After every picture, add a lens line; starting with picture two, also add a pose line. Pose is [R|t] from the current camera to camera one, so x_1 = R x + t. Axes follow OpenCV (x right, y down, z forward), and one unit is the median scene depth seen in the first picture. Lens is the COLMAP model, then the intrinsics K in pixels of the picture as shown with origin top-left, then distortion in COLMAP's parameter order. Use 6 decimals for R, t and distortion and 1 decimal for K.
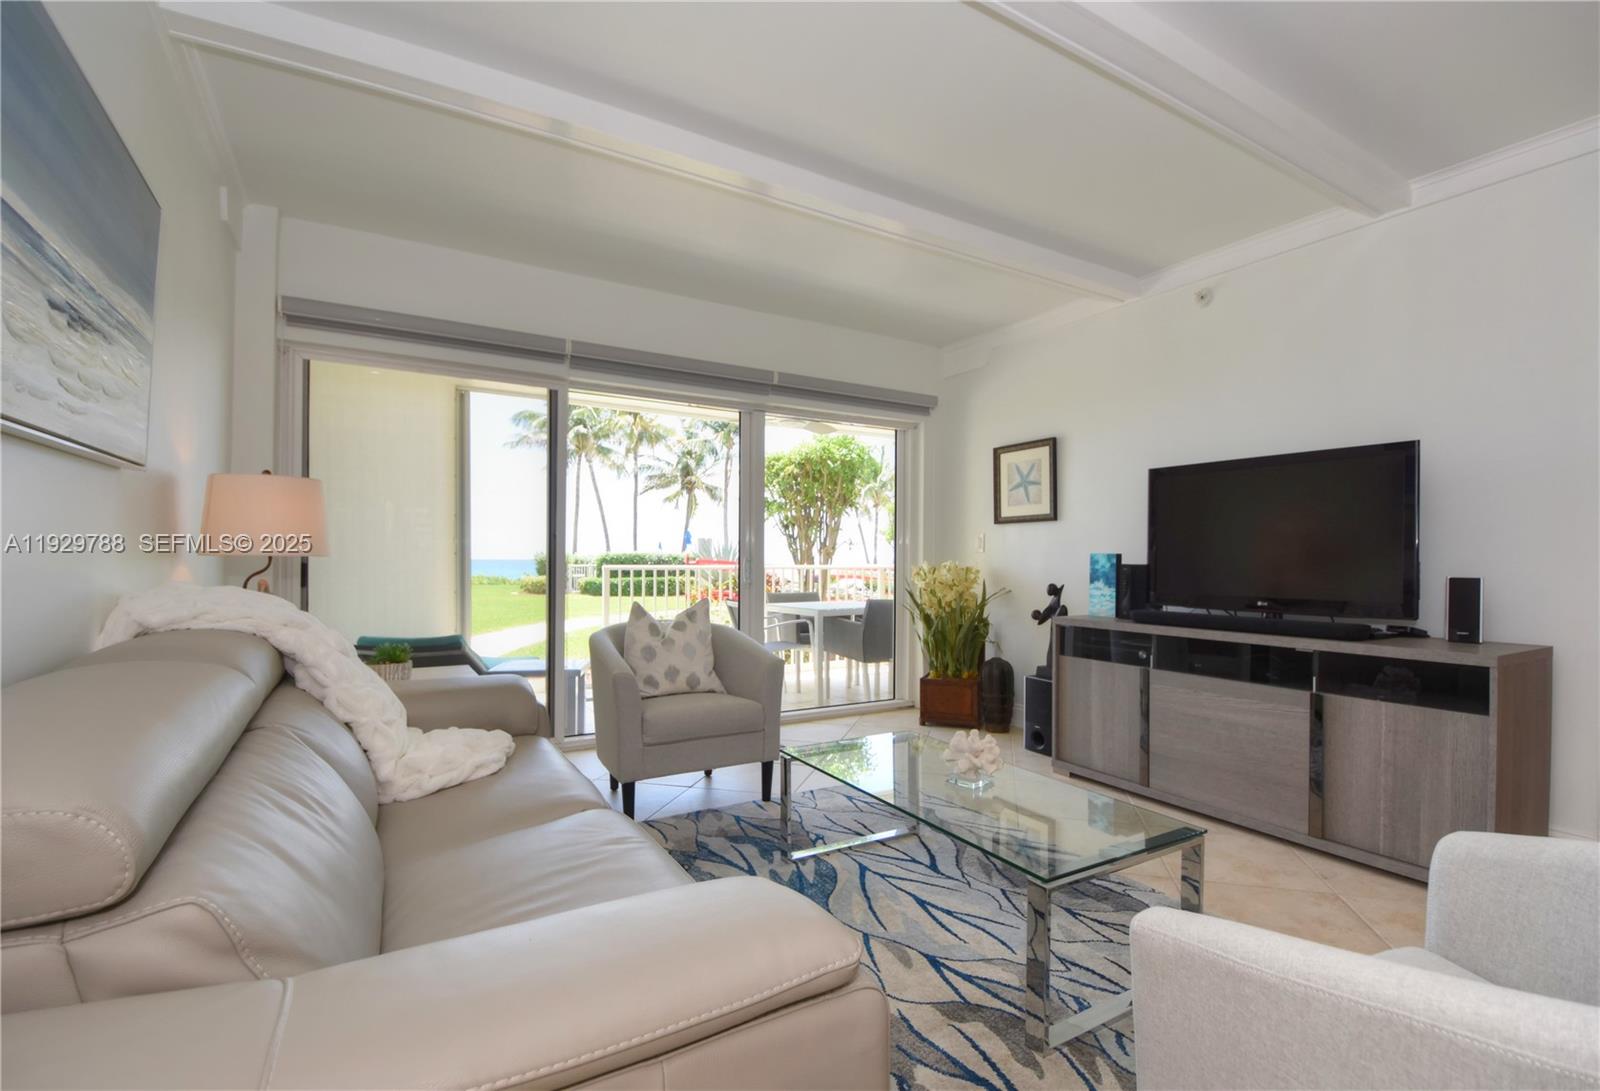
lens RADIAL K [[733.3, 0, 830.4], [0, 733.3, 555.3], [0, 0, 1]] dist [-0.002307, -0.000324]
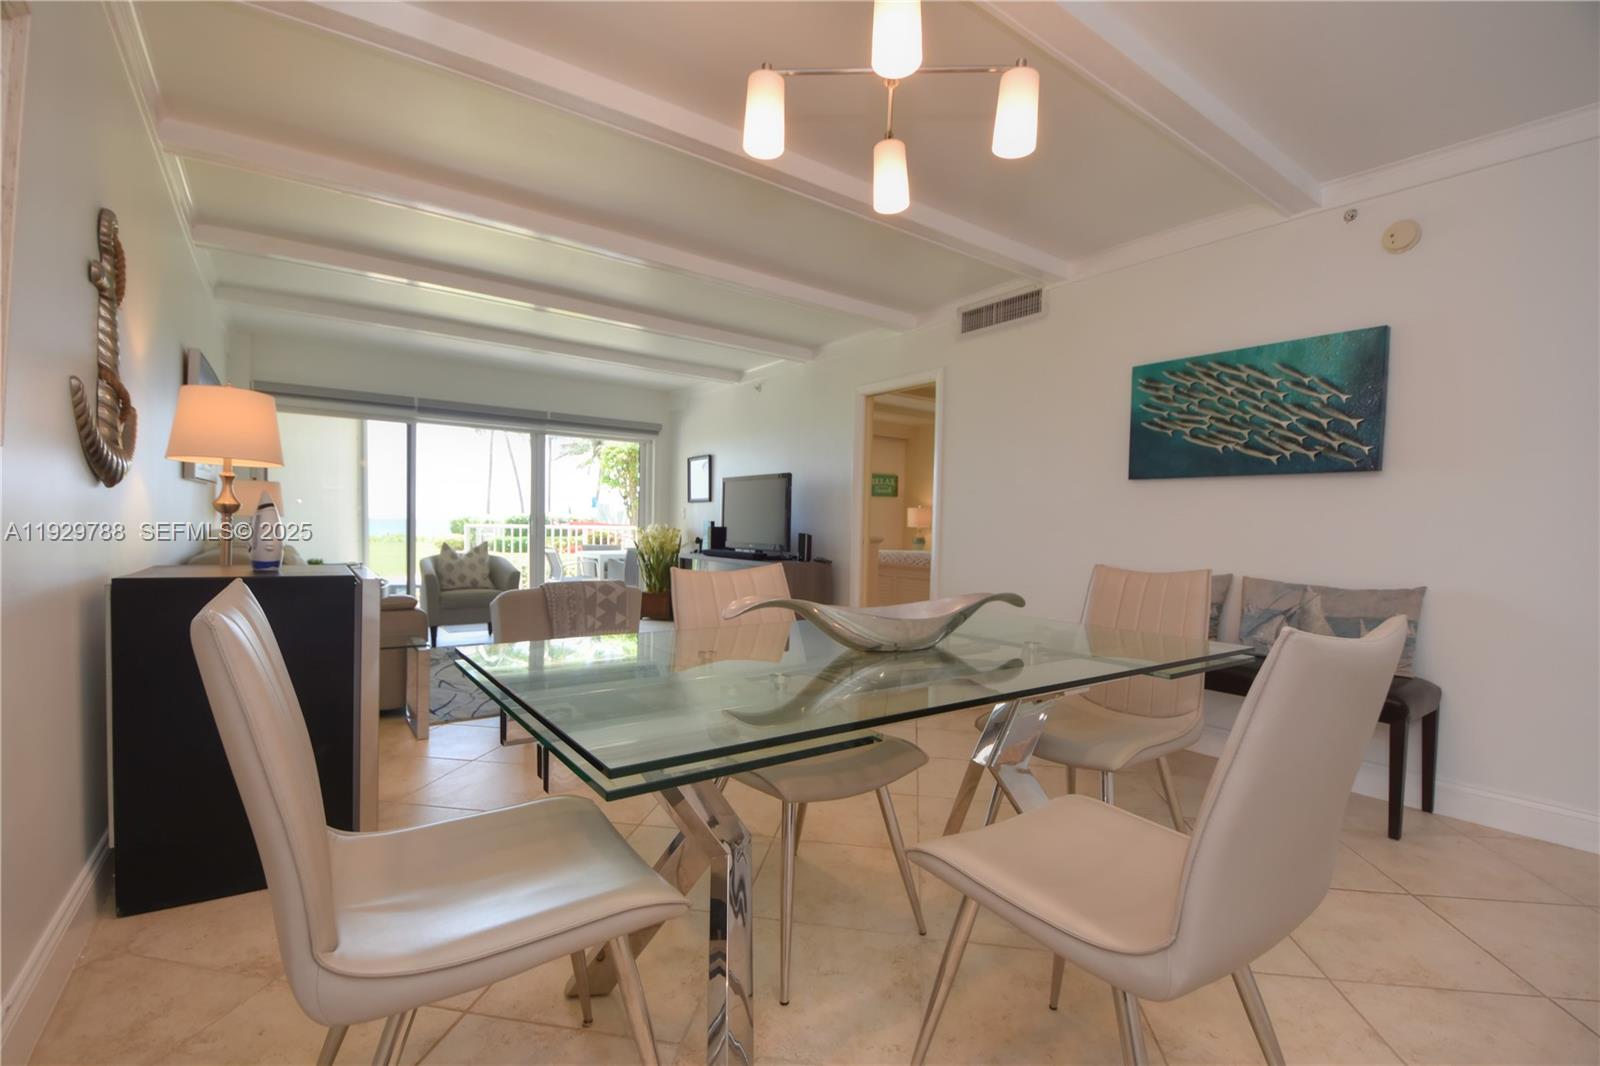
lens RADIAL K [[682.7, 0, 803.2], [0, 682.7, 544.0], [0, 0, 1]] dist [0.000919, -0.025640]
pose [[0.996493, 0.012866, 0.082681, 0.473177], [-0.015735, 0.999293, 0.034132, -0.007514], [-0.082184, -0.035313, 0.995991, -0.784156]]
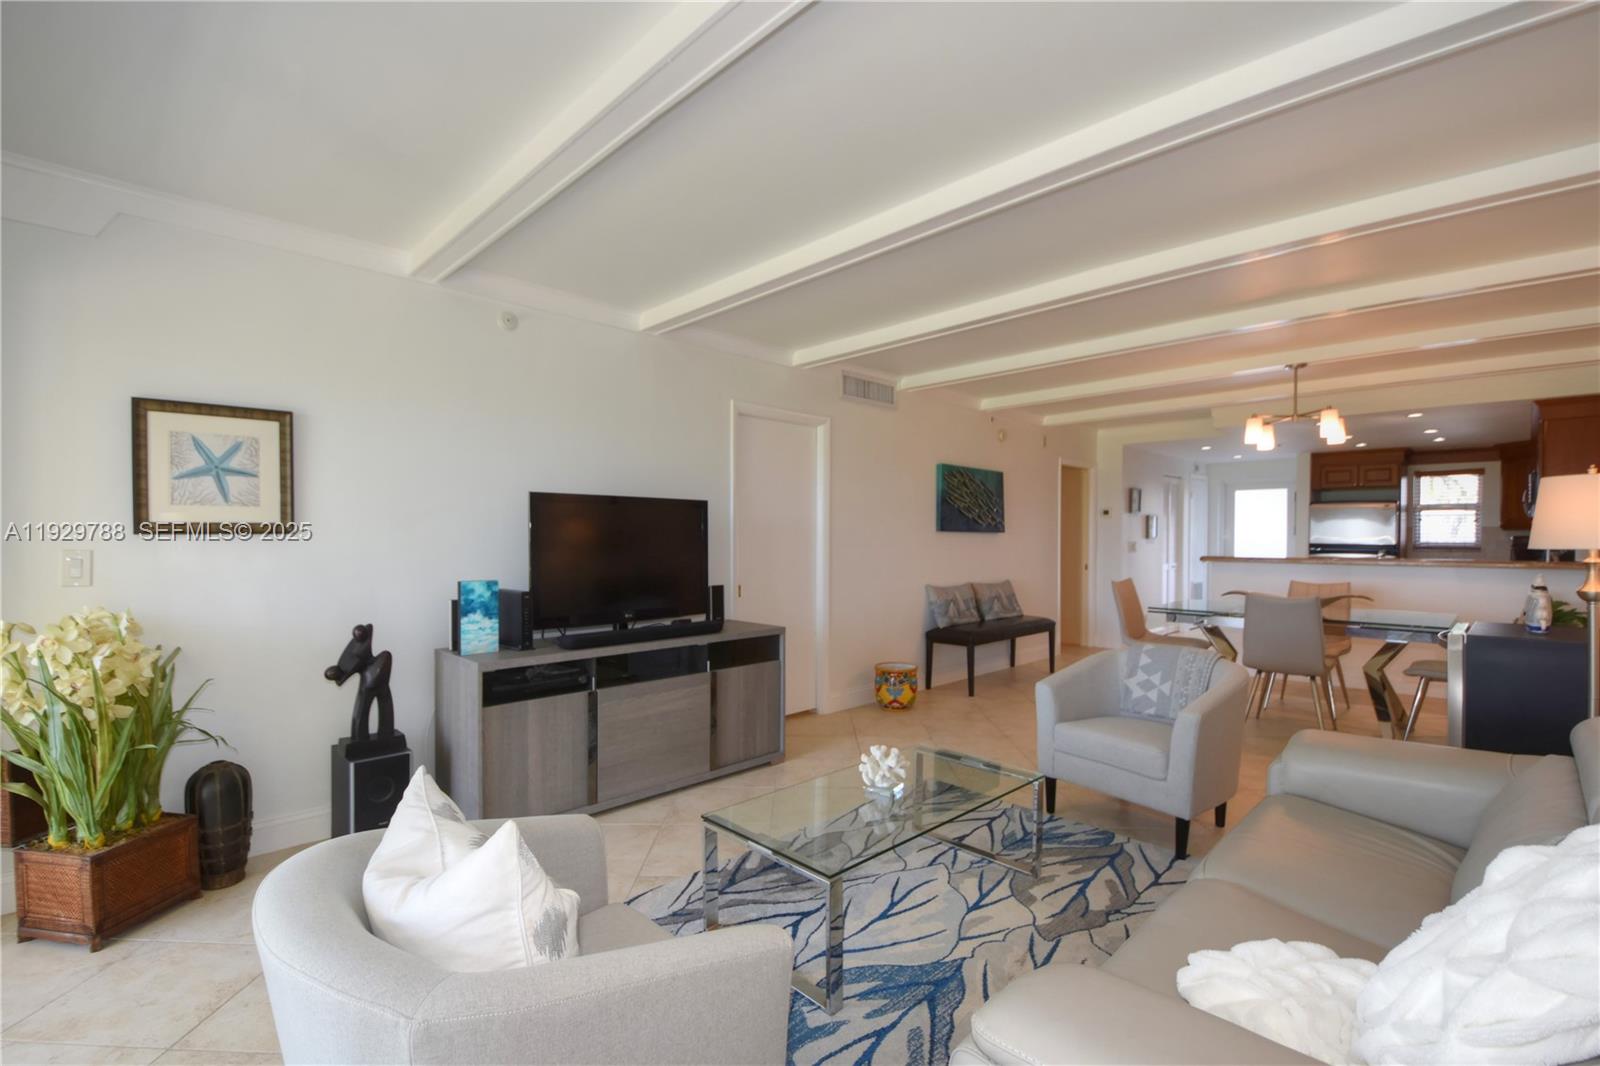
lens RADIAL K [[716.6, 0, 787.6], [0, 716.6, 545.2], [0, 0, 1]] dist [0.013508, -0.022016]
pose [[-0.210495, -0.017716, 0.977434, -0.536874], [-0.010870, 0.999816, 0.015781, -0.062329], [-0.977534, -0.007303, -0.210649, 0.822190]]
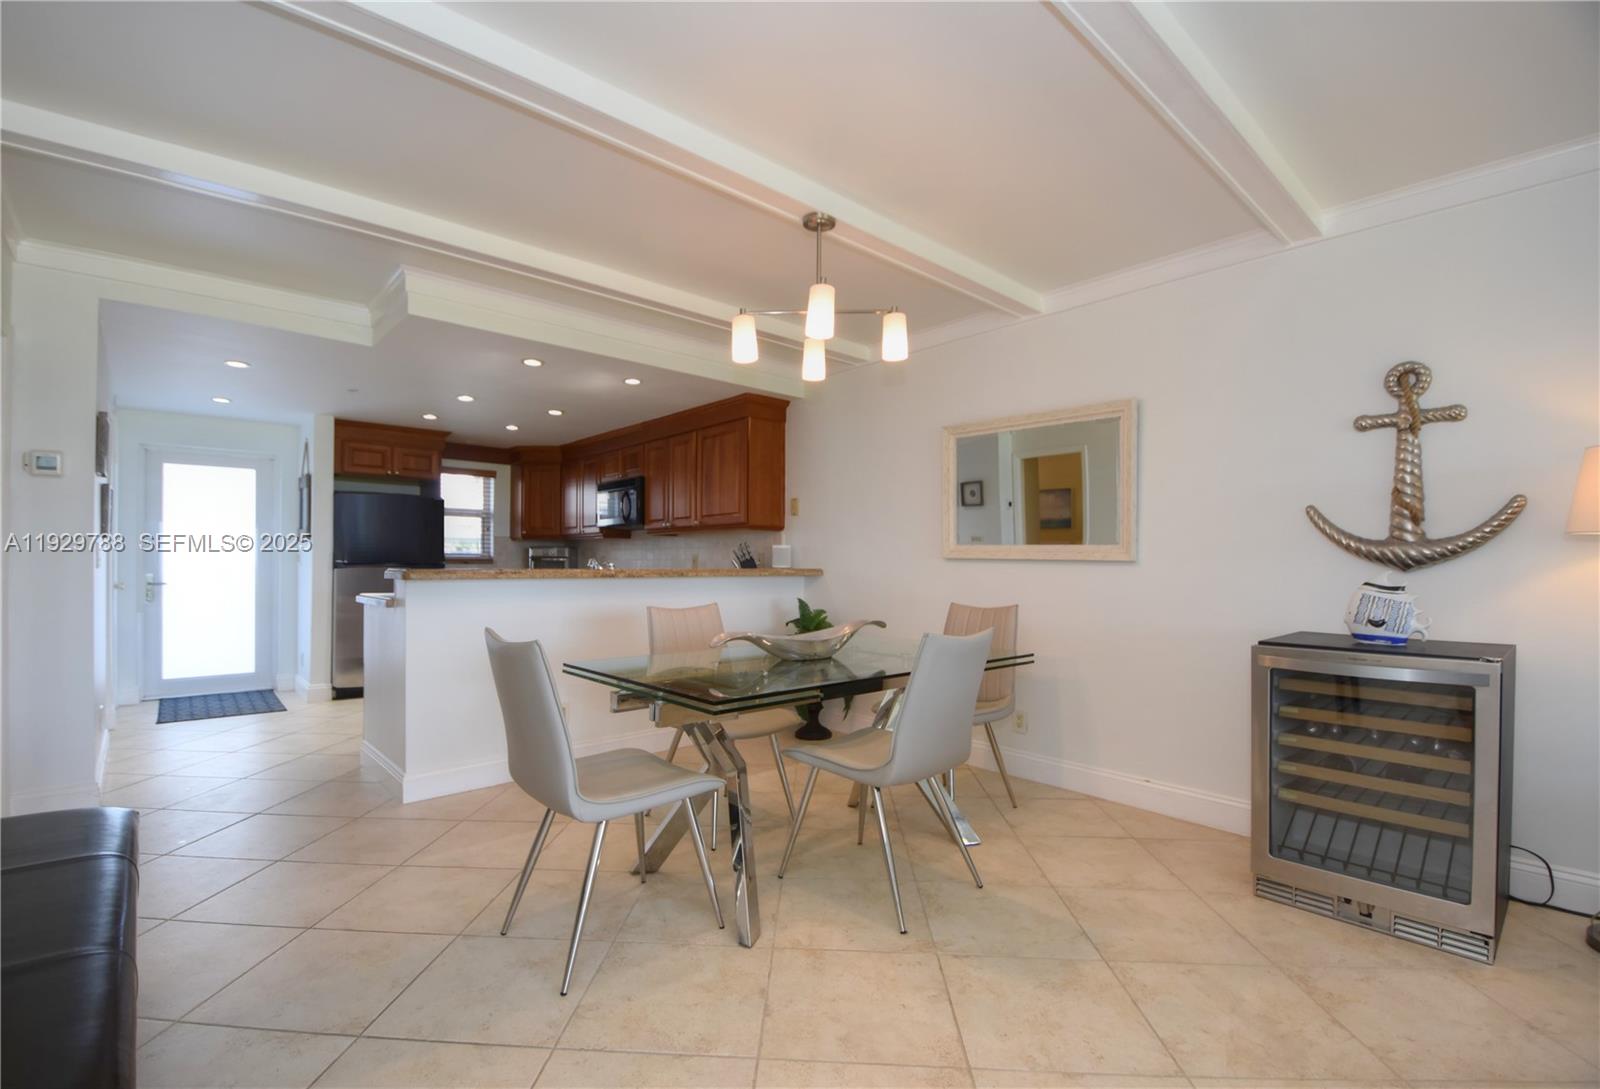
lens RADIAL K [[708.4, 0, 792.6], [0, 708.4, 559.4], [0, 0, 1]] dist [0.002438, 0.000339]
pose [[-0.983717, -0.014653, -0.179125, 0.727363], [-0.011944, 0.999798, -0.016192, -0.019926], [0.179326, -0.013789, -0.983693, 0.341373]]
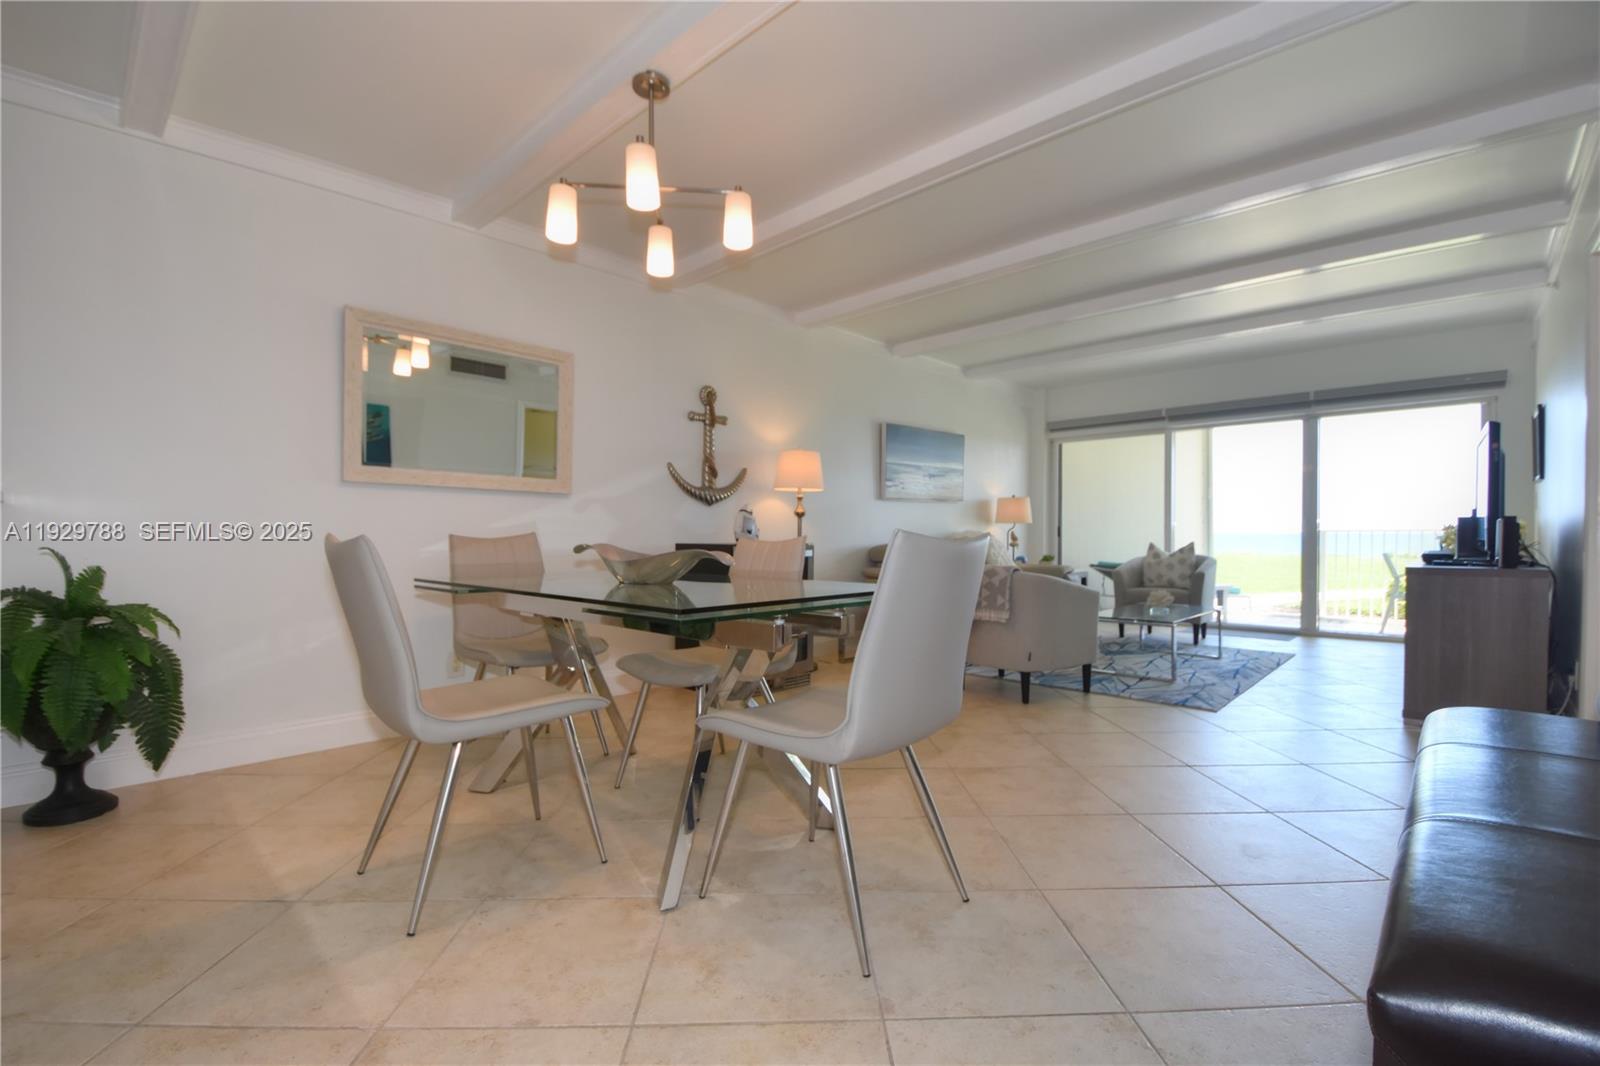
lens RADIAL K [[710.4, 0, 804.4], [0, 710.4, 547.6], [0, 0, 1]] dist [0.025419, 0.000075]
pose [[0.257882, 0.017225, -0.966023, 1.261576], [0.009272, 0.999751, 0.020302, 0.024326], [0.966132, -0.014192, 0.257658, -0.413425]]
